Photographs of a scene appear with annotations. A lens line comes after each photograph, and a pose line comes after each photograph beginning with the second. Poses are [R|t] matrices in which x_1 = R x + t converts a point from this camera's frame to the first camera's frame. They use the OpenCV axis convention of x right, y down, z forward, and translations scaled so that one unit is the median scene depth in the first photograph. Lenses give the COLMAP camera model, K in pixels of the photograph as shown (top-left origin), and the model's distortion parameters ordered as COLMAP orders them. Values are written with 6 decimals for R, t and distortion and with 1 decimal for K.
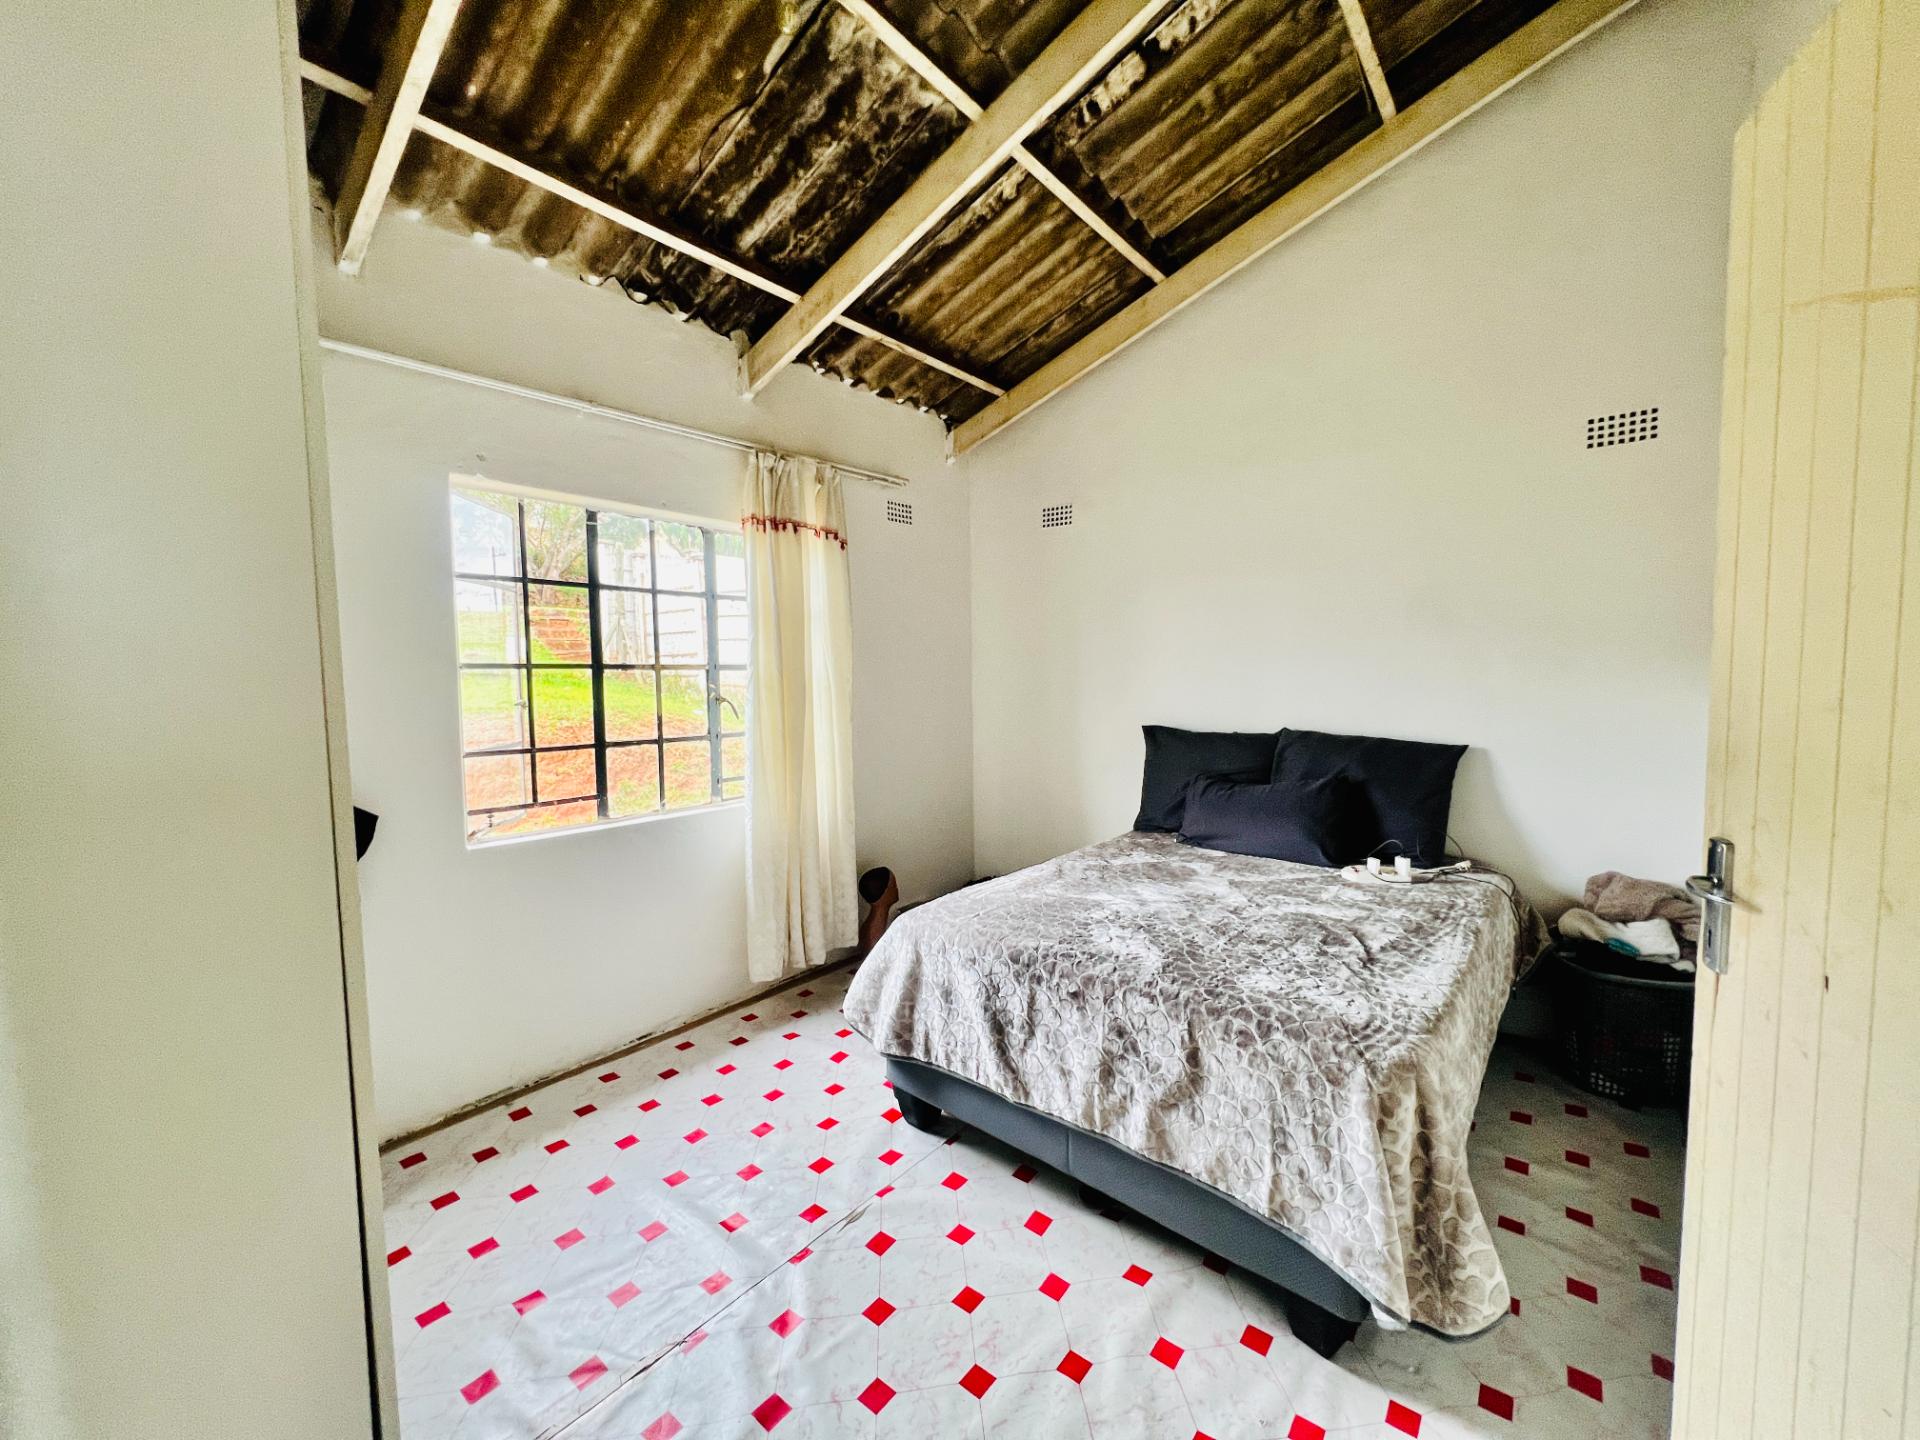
lens RADIAL K [[768.6, 0, 957.7], [0, 768.6, 720.0], [0, 0, 1]] dist [-0.002747, 0.000410]
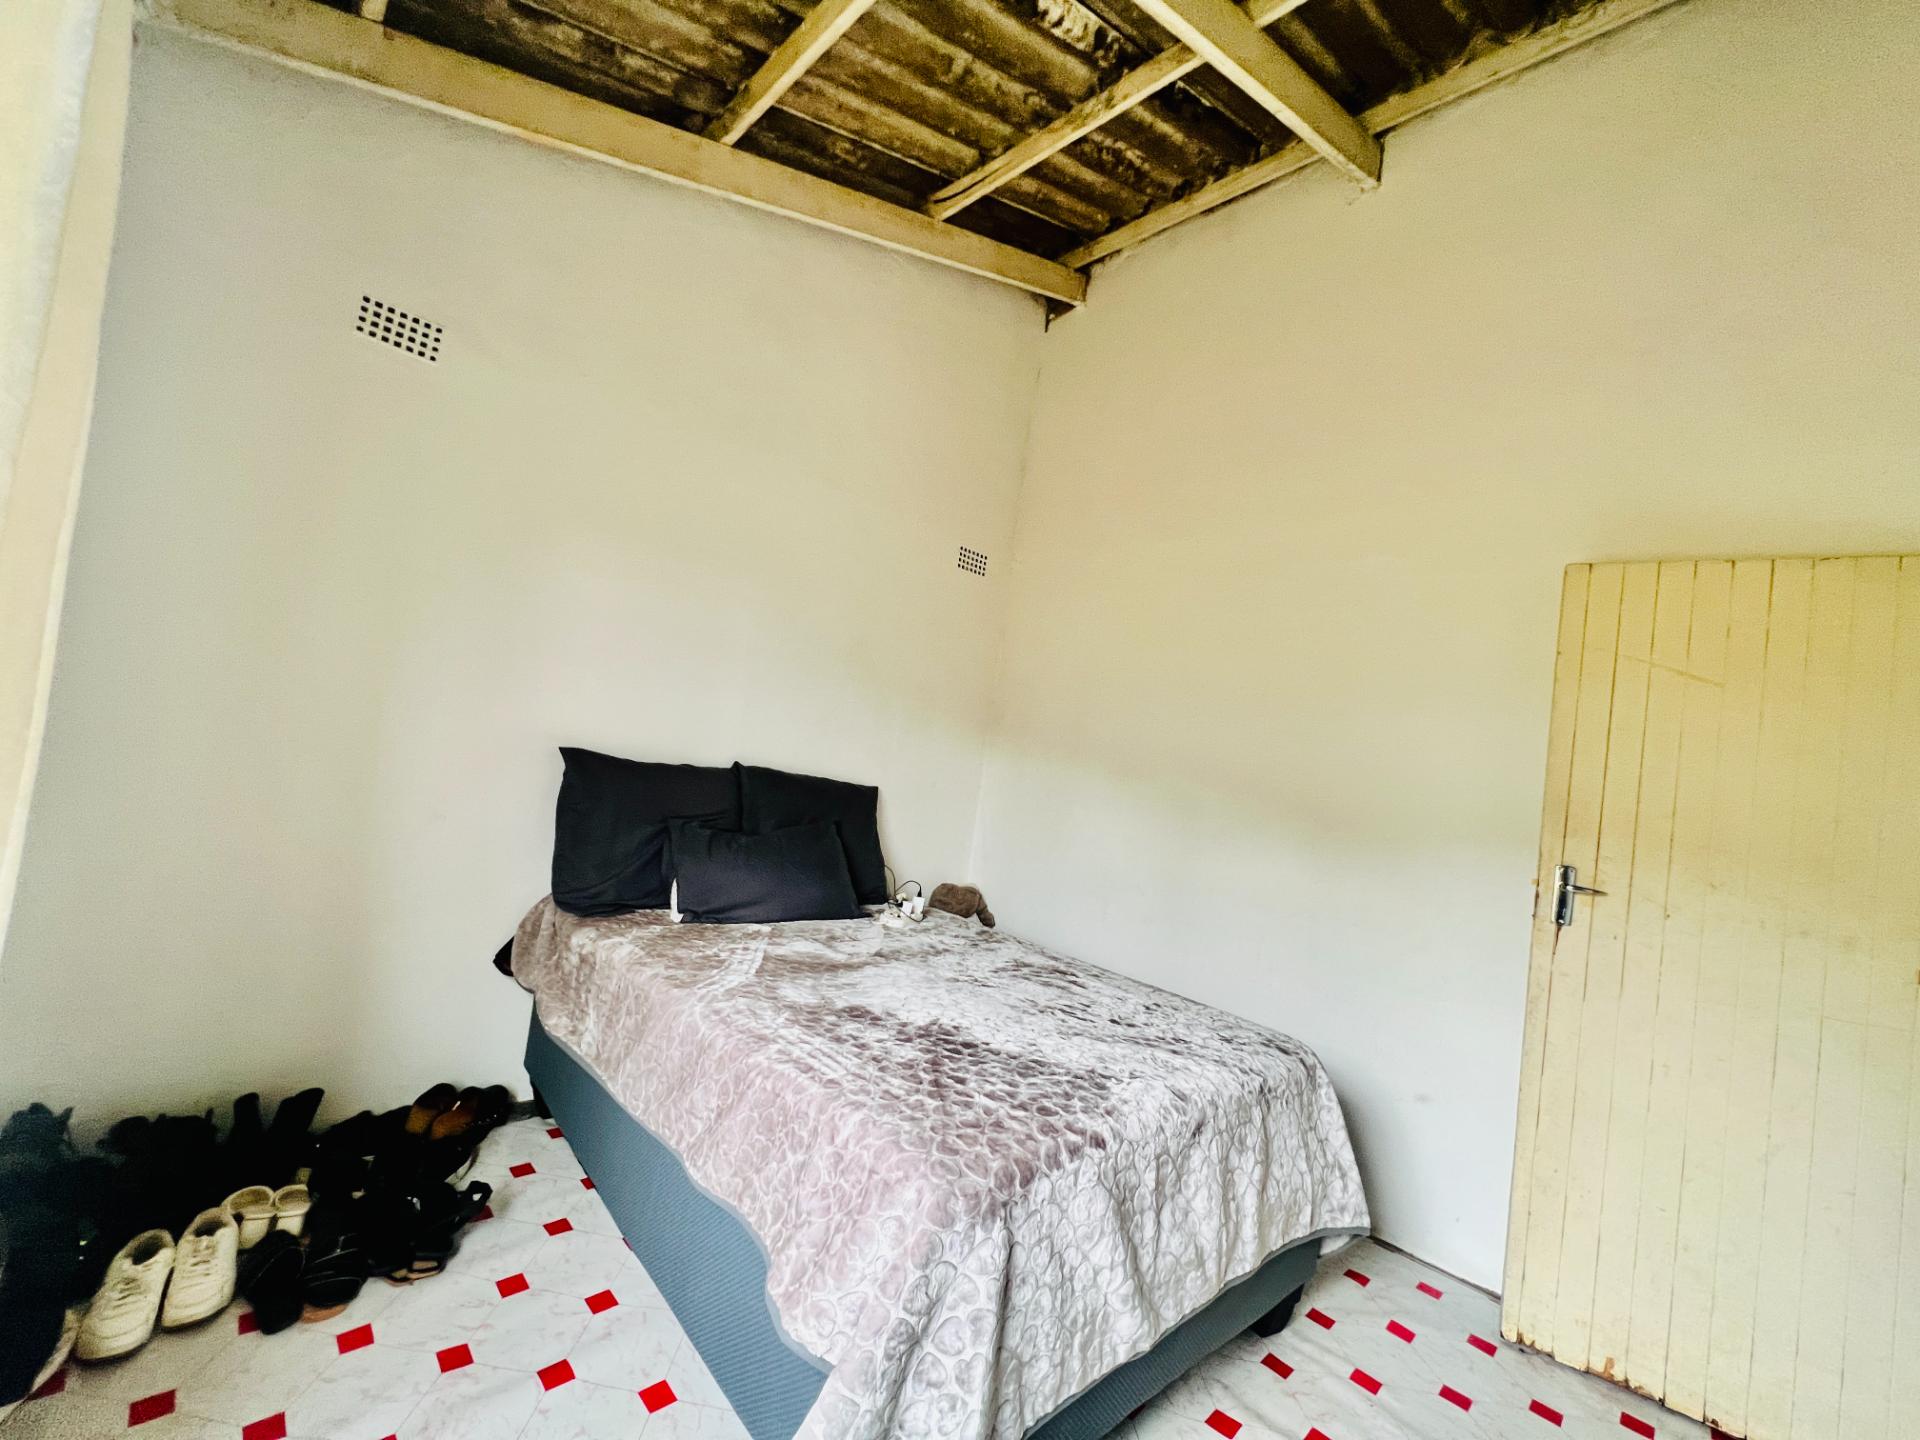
lens RADIAL K [[783.4, 0, 960.0], [0, 783.4, 720.0], [0, 0, 1]] dist [-0.002377, -0.000169]
pose [[0.091094, 0.090026, 0.991765, -0.441623], [-0.055295, 0.994826, -0.085225, 0.025393], [-0.994306, -0.047076, 0.095601, 0.752398]]
